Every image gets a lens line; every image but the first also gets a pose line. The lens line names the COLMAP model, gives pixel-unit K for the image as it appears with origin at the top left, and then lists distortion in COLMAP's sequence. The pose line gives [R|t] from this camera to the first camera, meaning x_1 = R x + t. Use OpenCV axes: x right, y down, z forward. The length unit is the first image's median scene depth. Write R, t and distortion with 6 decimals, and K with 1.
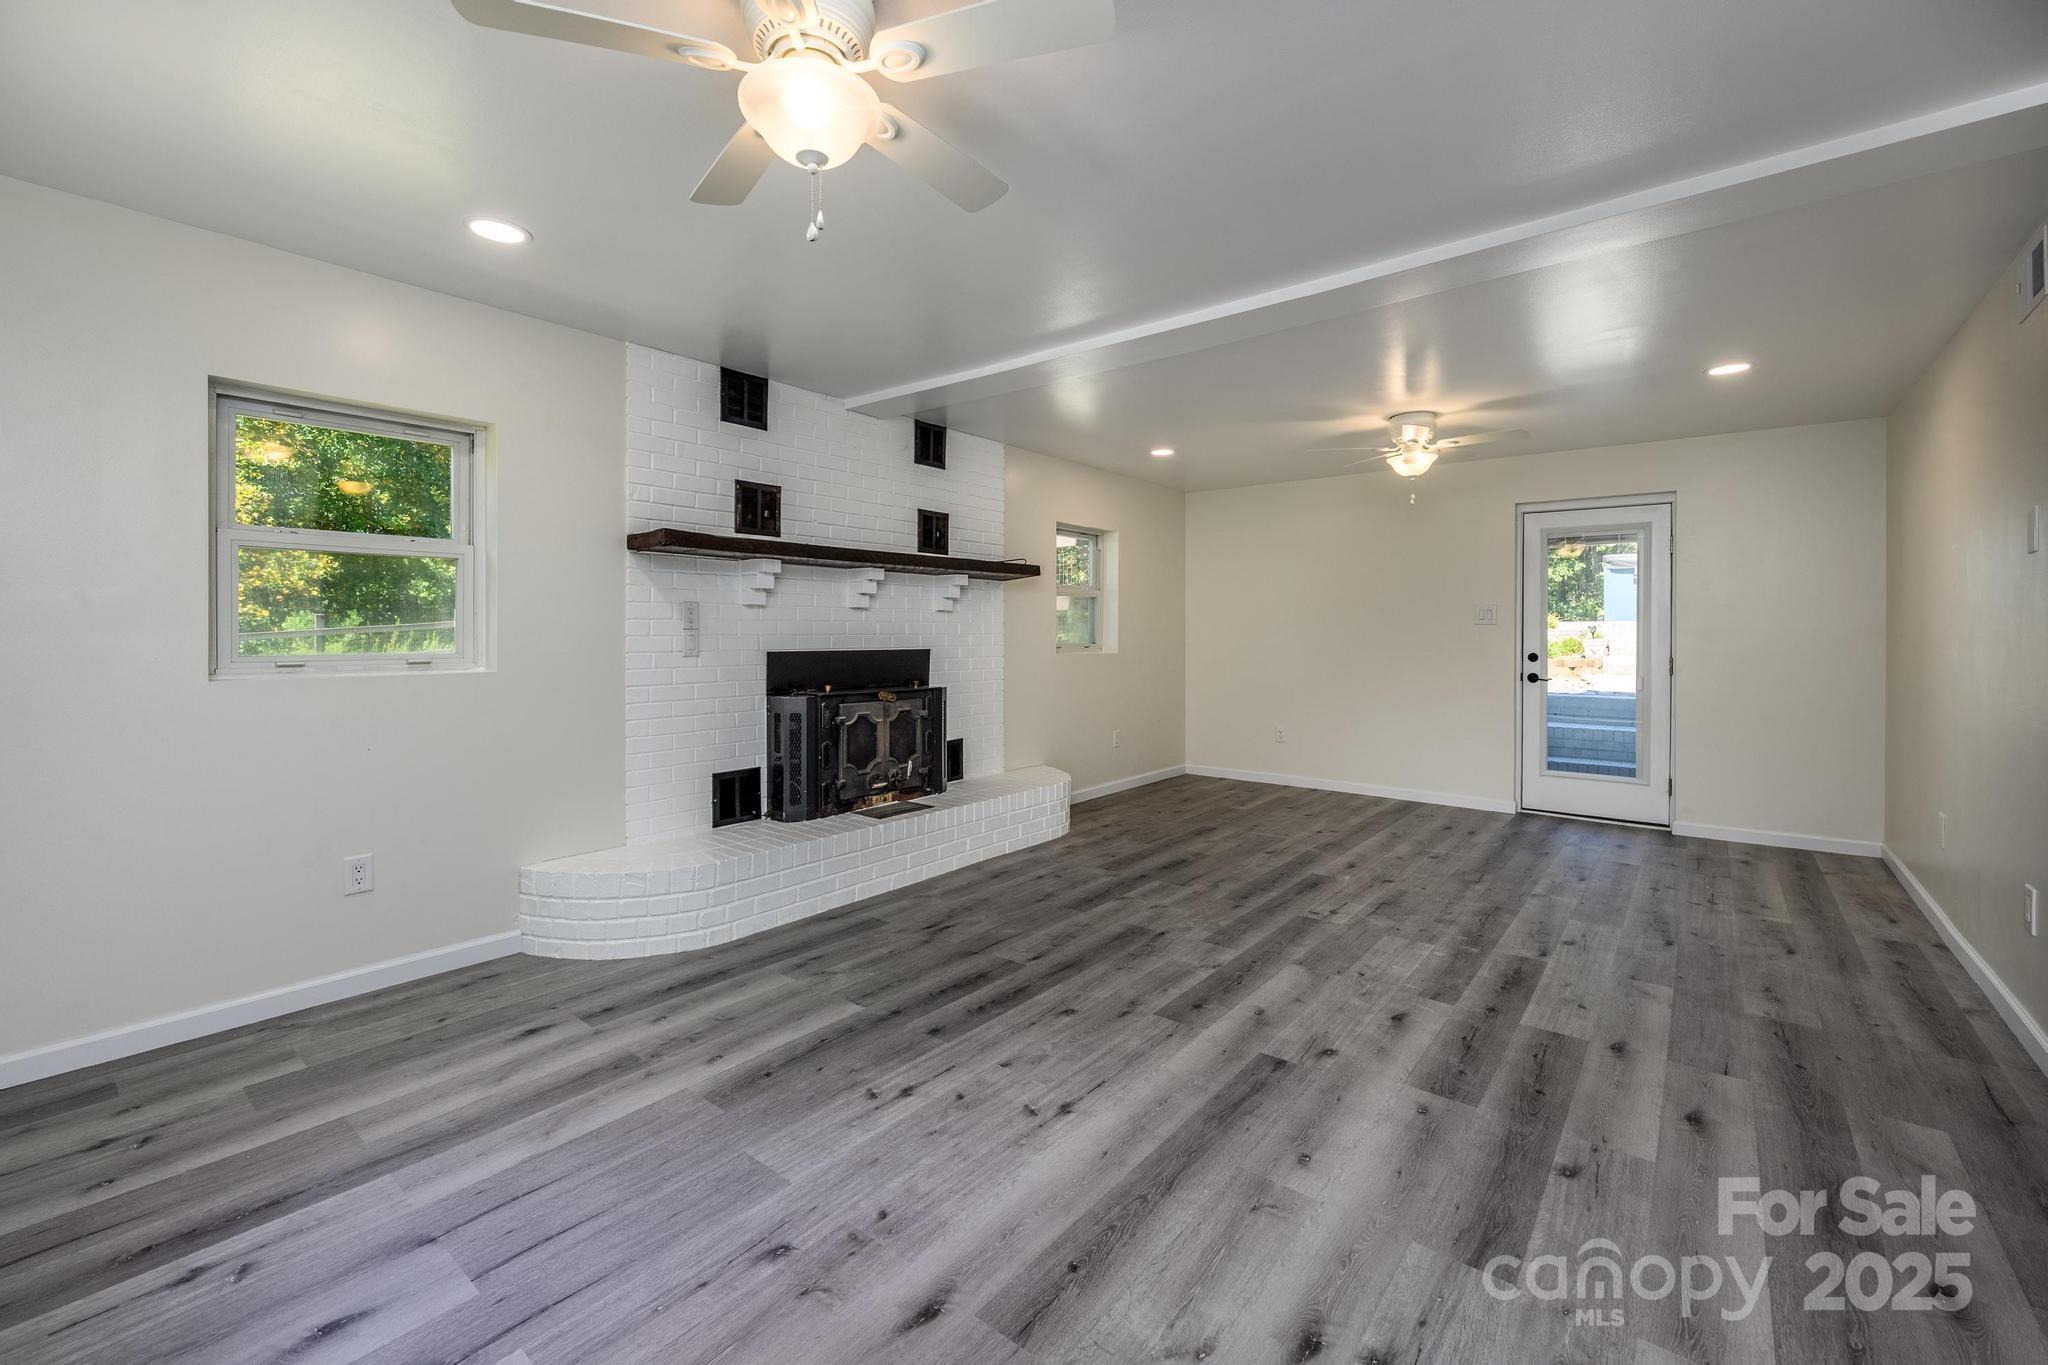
lens RADIAL K [[851.5, 0, 1027.2], [0, 851.5, 624.8], [0, 0, 1]] dist [-0.001456, -0.000473]
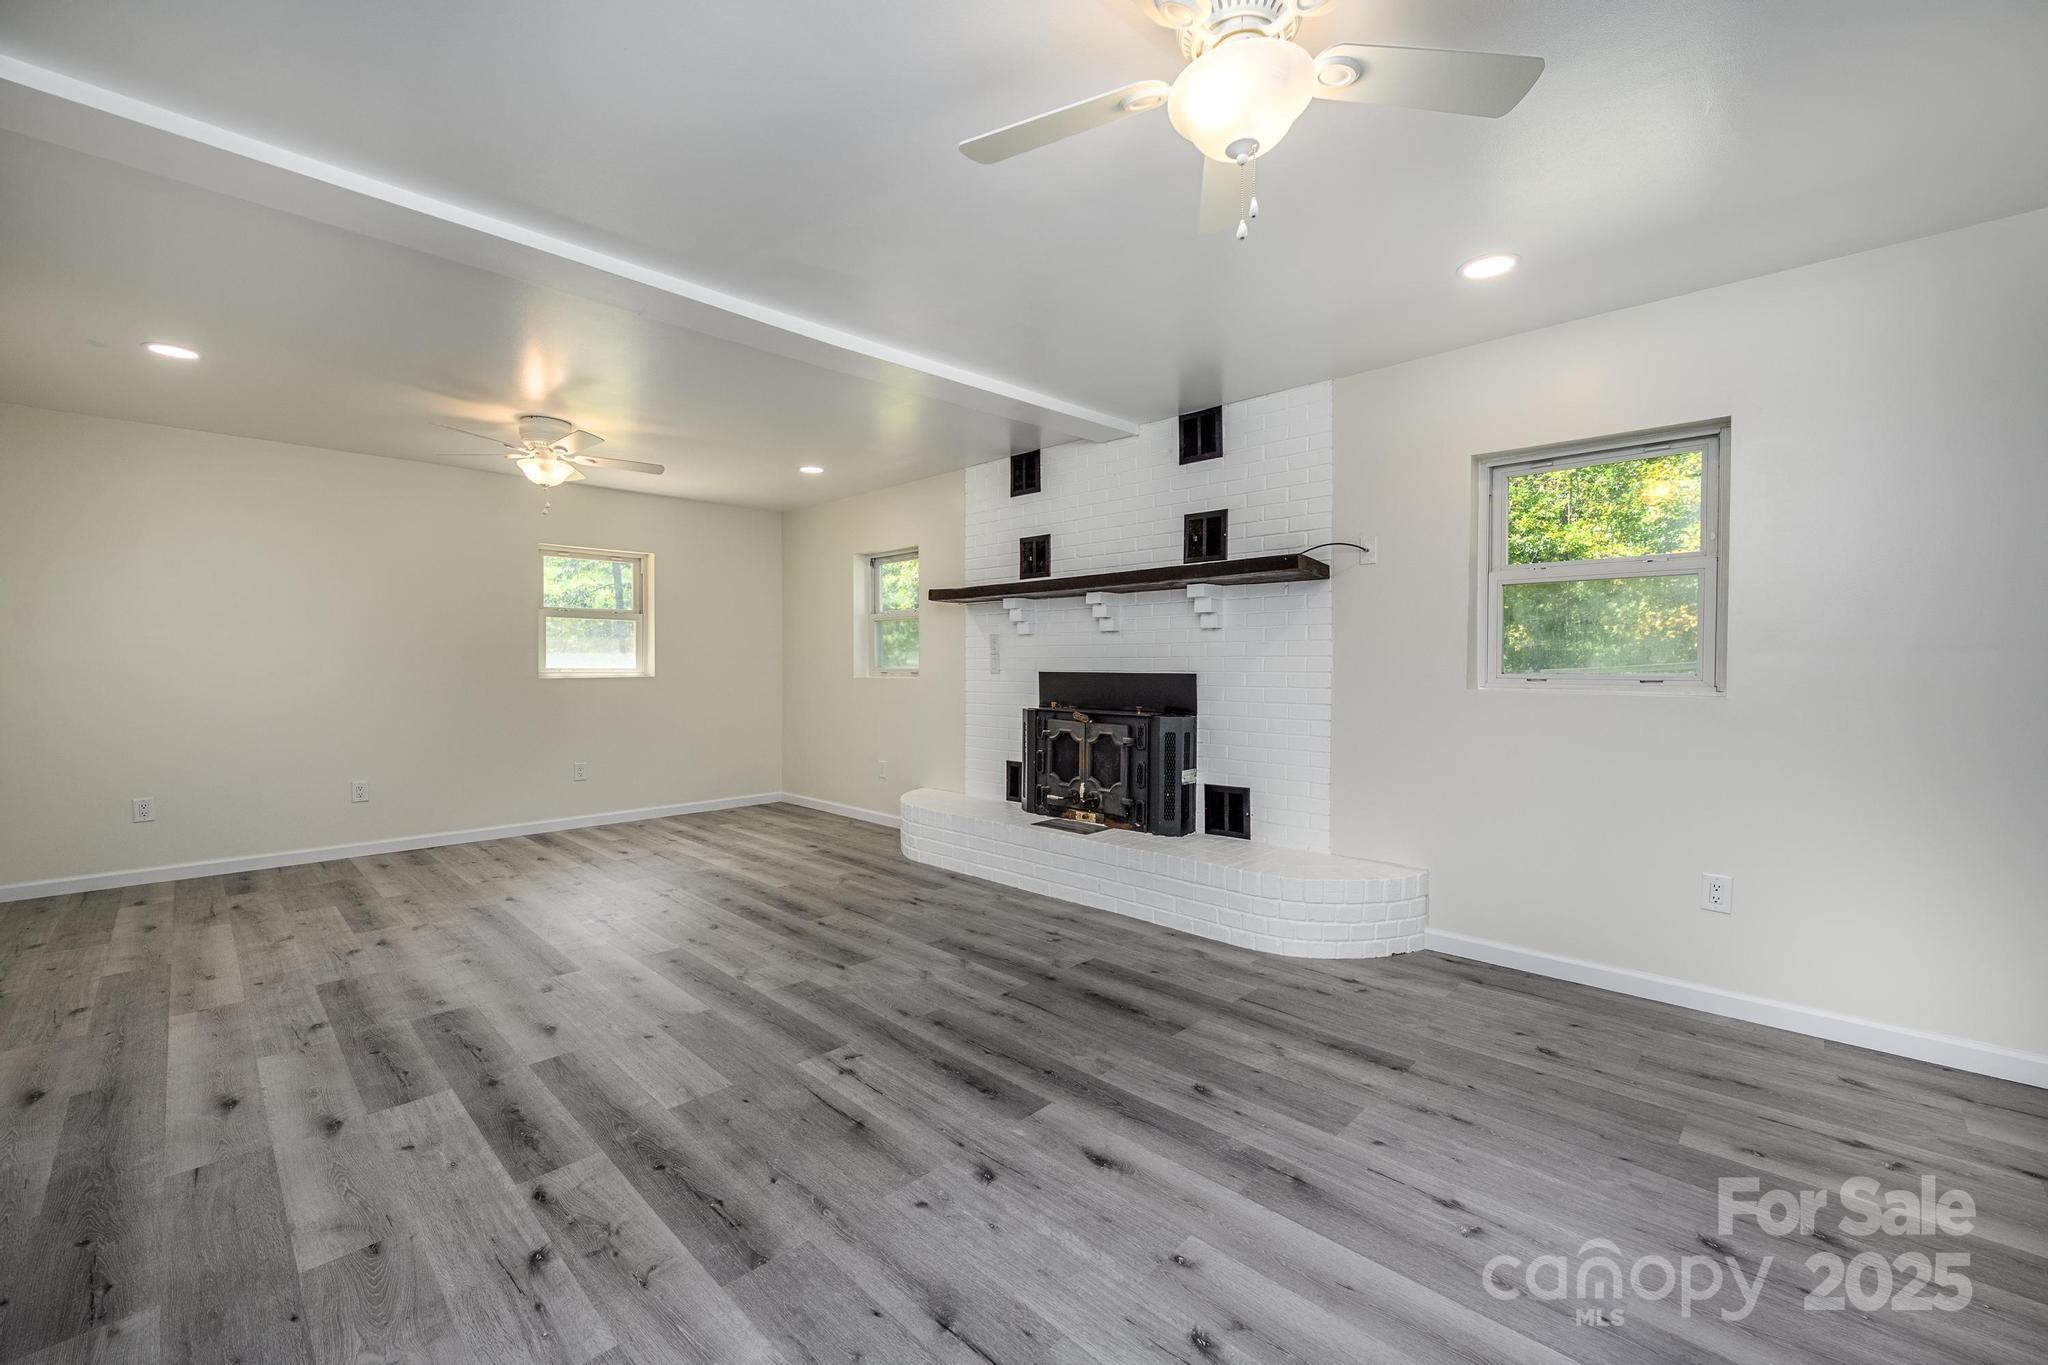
lens RADIAL K [[829.4, 0, 1024.0], [0, 829.4, 682.5], [0, 0, 1]] dist [-0.002873, -0.000137]
pose [[-0.098608, 0.020855, -0.994908, 1.053337], [0.008657, 0.999761, 0.020099, 0.026675], [0.995089, -0.006631, -0.098765, 1.294556]]
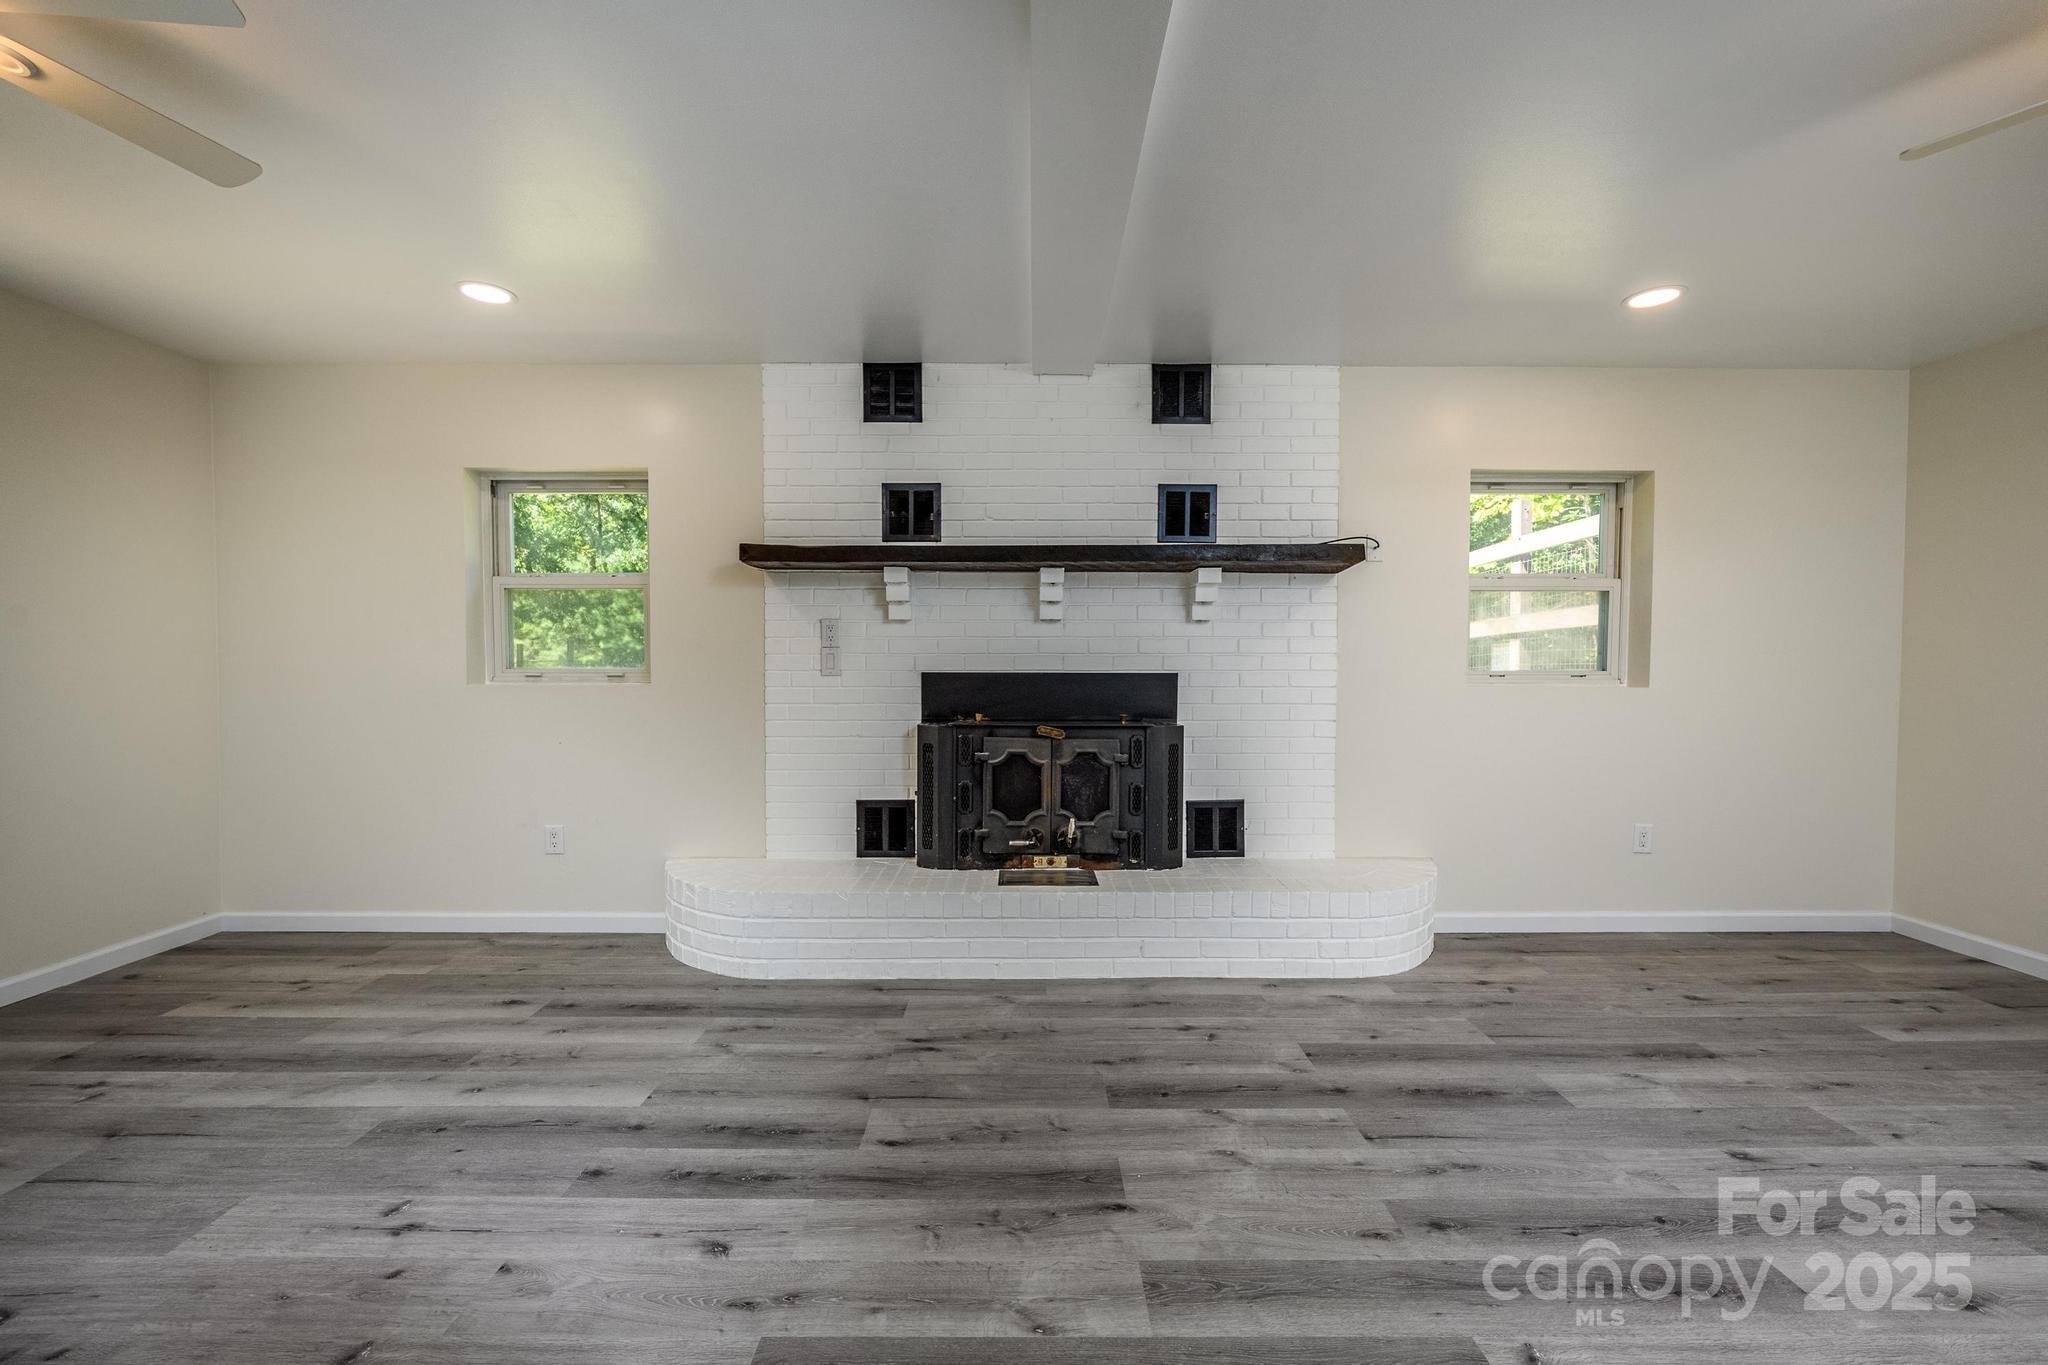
lens RADIAL K [[829.4, 0, 1024.0], [0, 829.4, 682.5], [0, 0, 1]] dist [-0.002873, -0.000137]
pose [[0.626347, 0.019453, -0.779302, 0.515985], [0.007933, 0.999478, 0.031325, 0.018645], [0.779504, -0.025802, 0.625865, 0.636948]]
